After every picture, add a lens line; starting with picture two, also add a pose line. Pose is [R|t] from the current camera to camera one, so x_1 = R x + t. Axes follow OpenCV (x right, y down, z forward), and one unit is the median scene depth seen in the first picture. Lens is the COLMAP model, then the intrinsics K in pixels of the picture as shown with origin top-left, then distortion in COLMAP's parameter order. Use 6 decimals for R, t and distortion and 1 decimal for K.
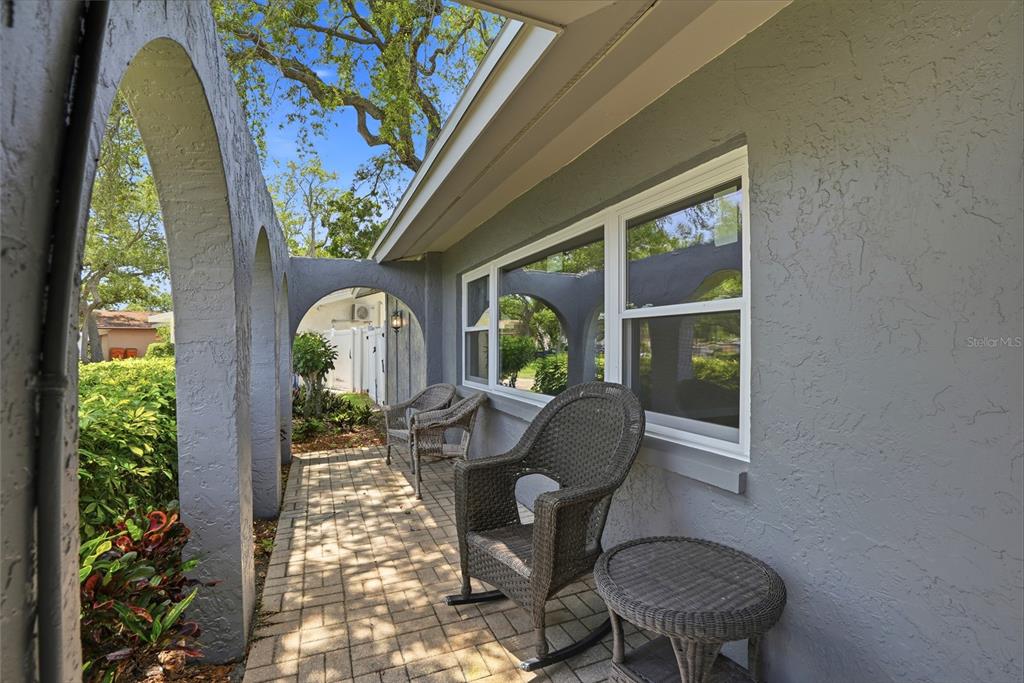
lens RADIAL K [[465.7, 0, 506.4], [0, 465.7, 345.1], [0, 0, 1]] dist [-0.033371, 0.008983]
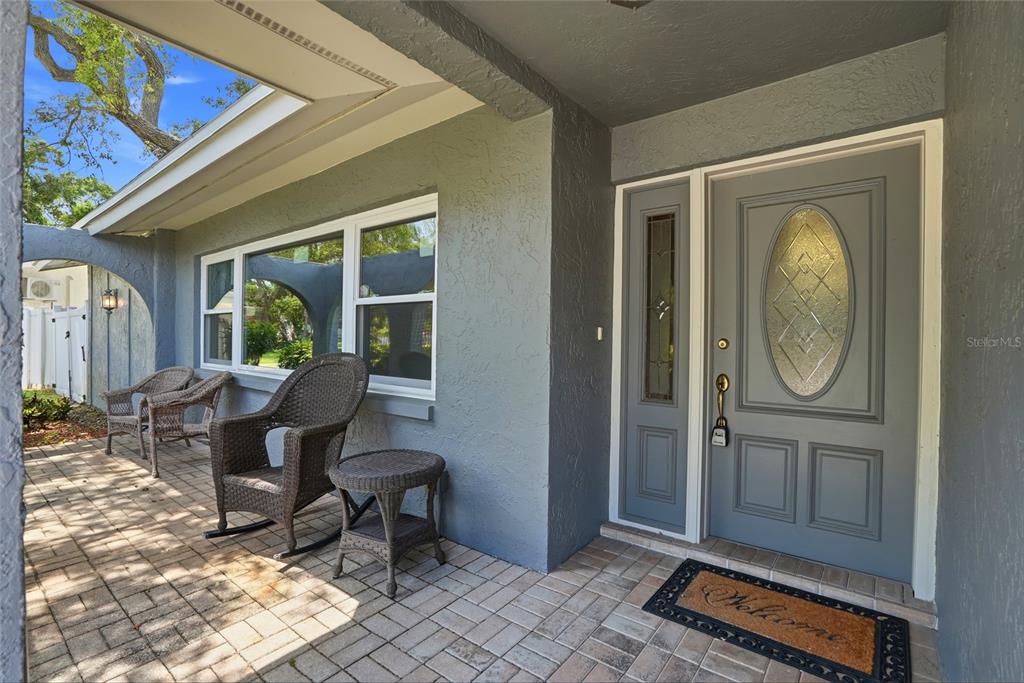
lens RADIAL K [[465.7, 0, 505.6], [0, 465.7, 346.5], [0, 0, 1]] dist [-0.033371, 0.008983]
pose [[0.869206, 0.001446, 0.494449, -0.026472], [-0.011004, 0.999805, 0.016421, 0.030487], [-0.494328, -0.019715, 0.869052, -0.305654]]
